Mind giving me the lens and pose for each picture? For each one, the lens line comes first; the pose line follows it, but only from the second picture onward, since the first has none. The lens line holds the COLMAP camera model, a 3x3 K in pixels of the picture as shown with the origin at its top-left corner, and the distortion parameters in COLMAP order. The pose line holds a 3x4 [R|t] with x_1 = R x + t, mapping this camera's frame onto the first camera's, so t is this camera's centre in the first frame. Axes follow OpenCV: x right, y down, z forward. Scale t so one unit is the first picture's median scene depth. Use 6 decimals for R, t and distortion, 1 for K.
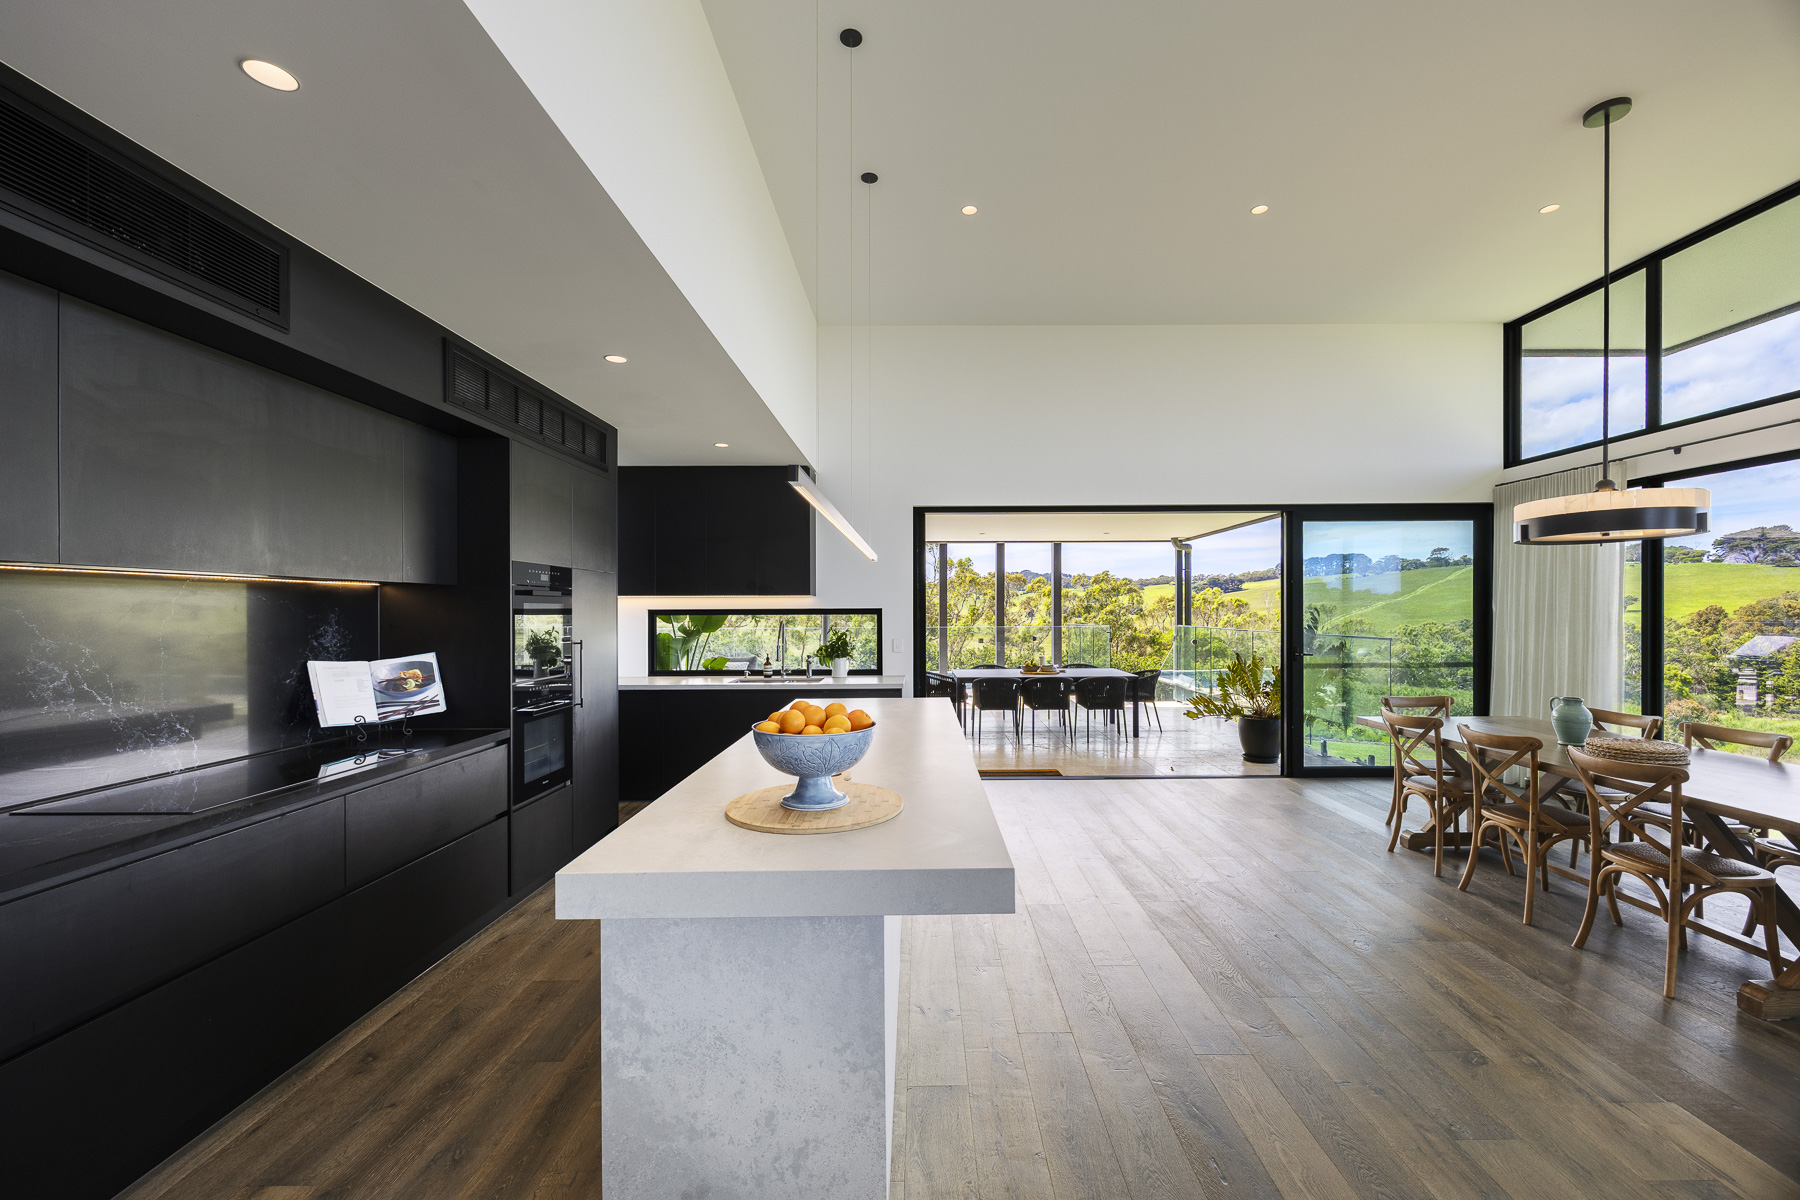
lens RADIAL K [[704.7, 0, 904.9], [0, 704.7, 611.5], [0, 0, 1]] dist [-0.001024, 0.000026]
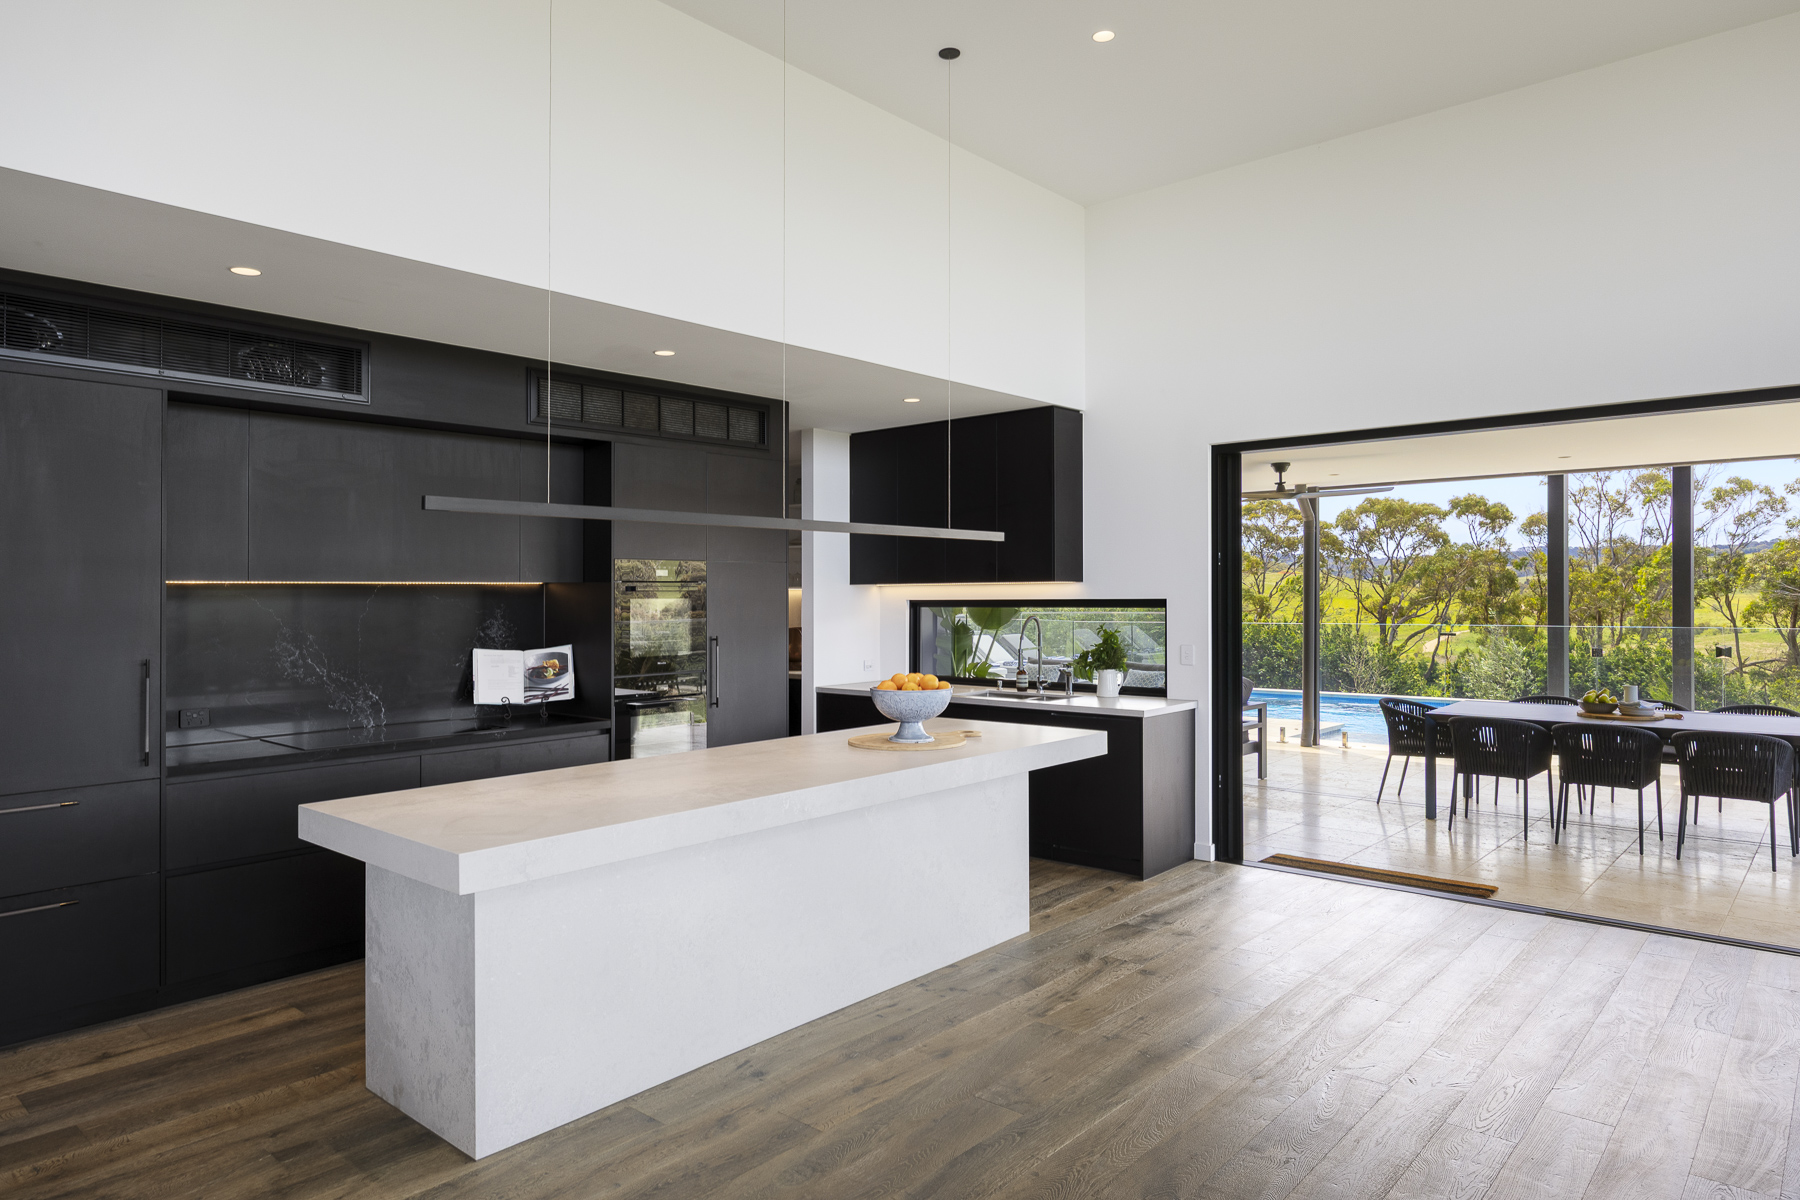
lens RADIAL K [[1087.5, 0, 900.0], [0, 1087.5, 600.0], [0, 0, 1]] dist [0.003230, -0.000374]
pose [[0.745199, 0.002606, -0.666837, 0.618914], [0.003455, 0.999964, 0.007769, -0.016532], [0.666833, -0.008093, 0.745163, 0.063967]]
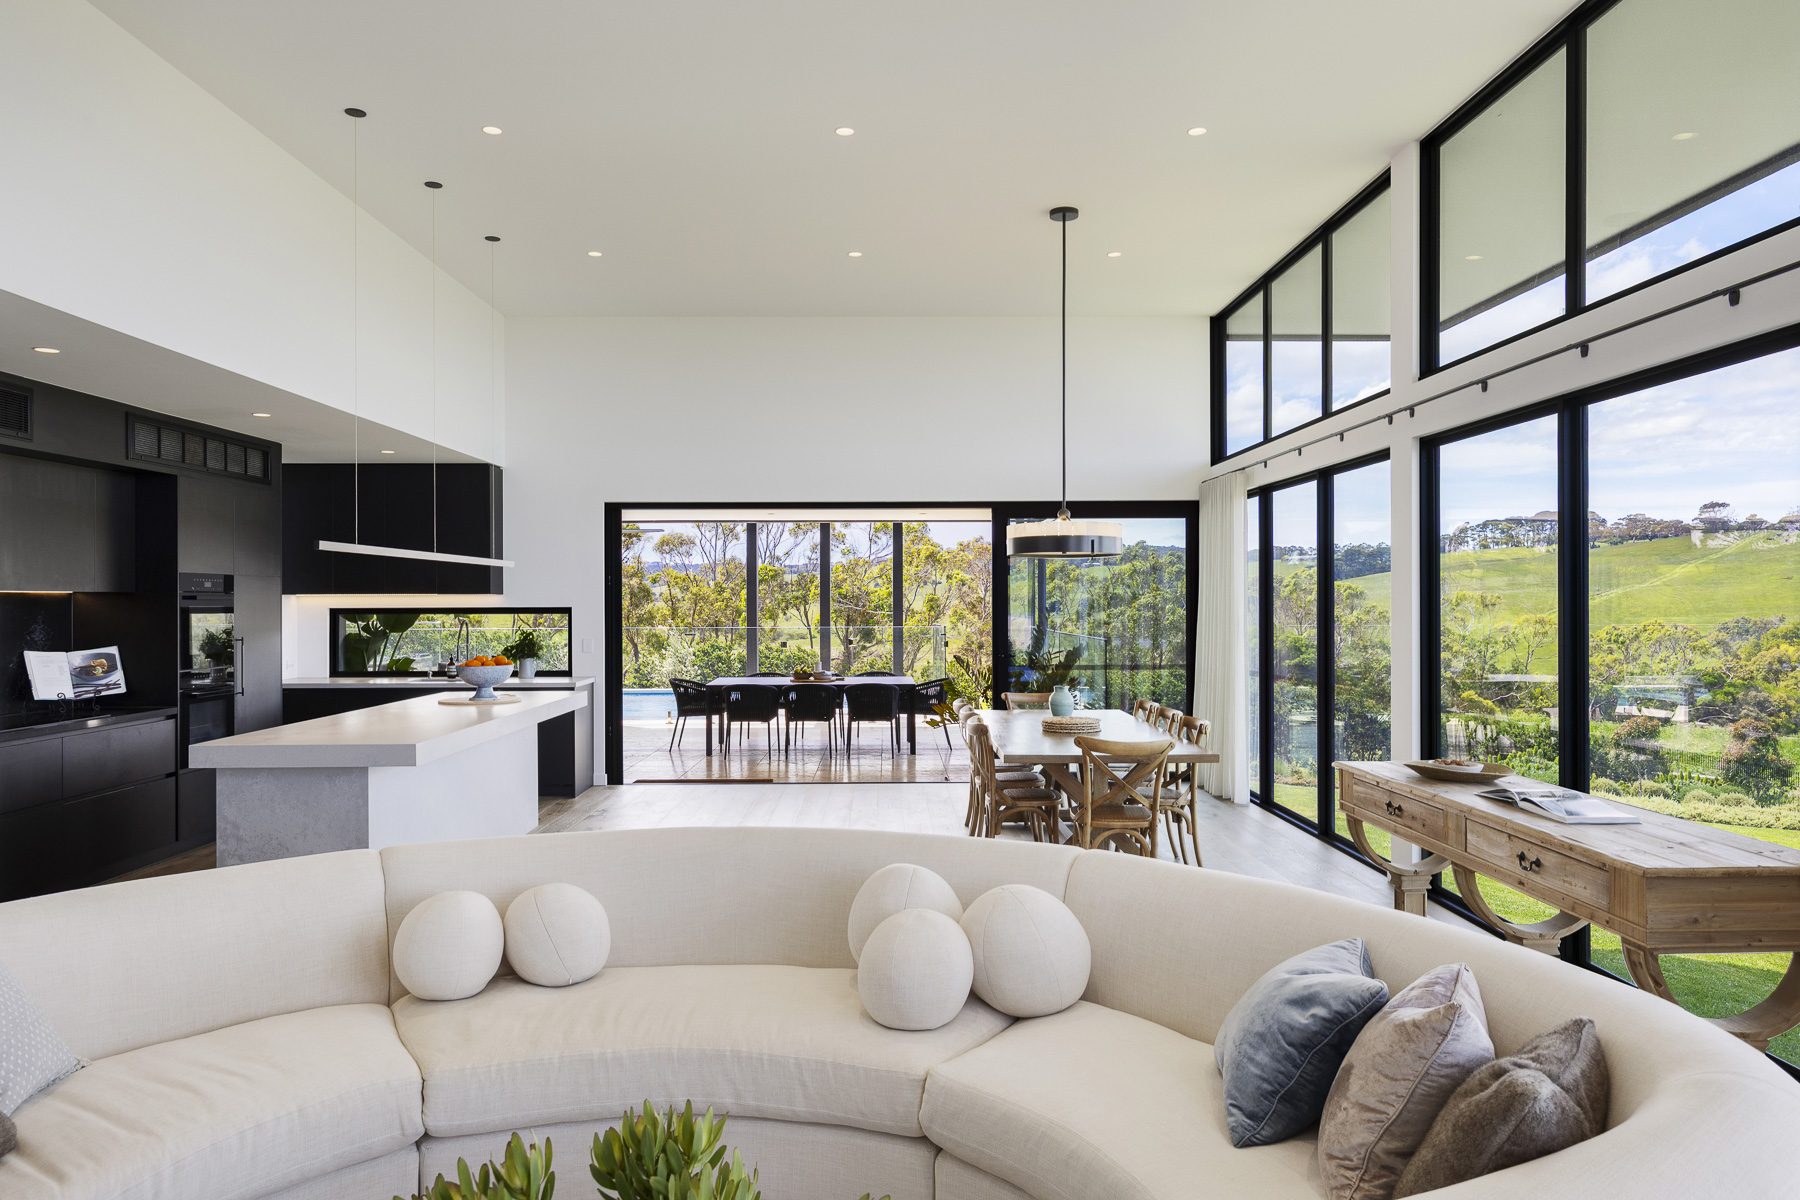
lens RADIAL K [[1199.6, 0, 900.0], [0, 1199.6, 600.0], [0, 0, 1]] dist [-0.001451, -0.001738]
pose [[0.999930, 0.001639, 0.011741, 0.519245], [-0.001614, 0.999996, -0.002099, -0.015831], [-0.011745, 0.002080, 0.999929, -0.851779]]
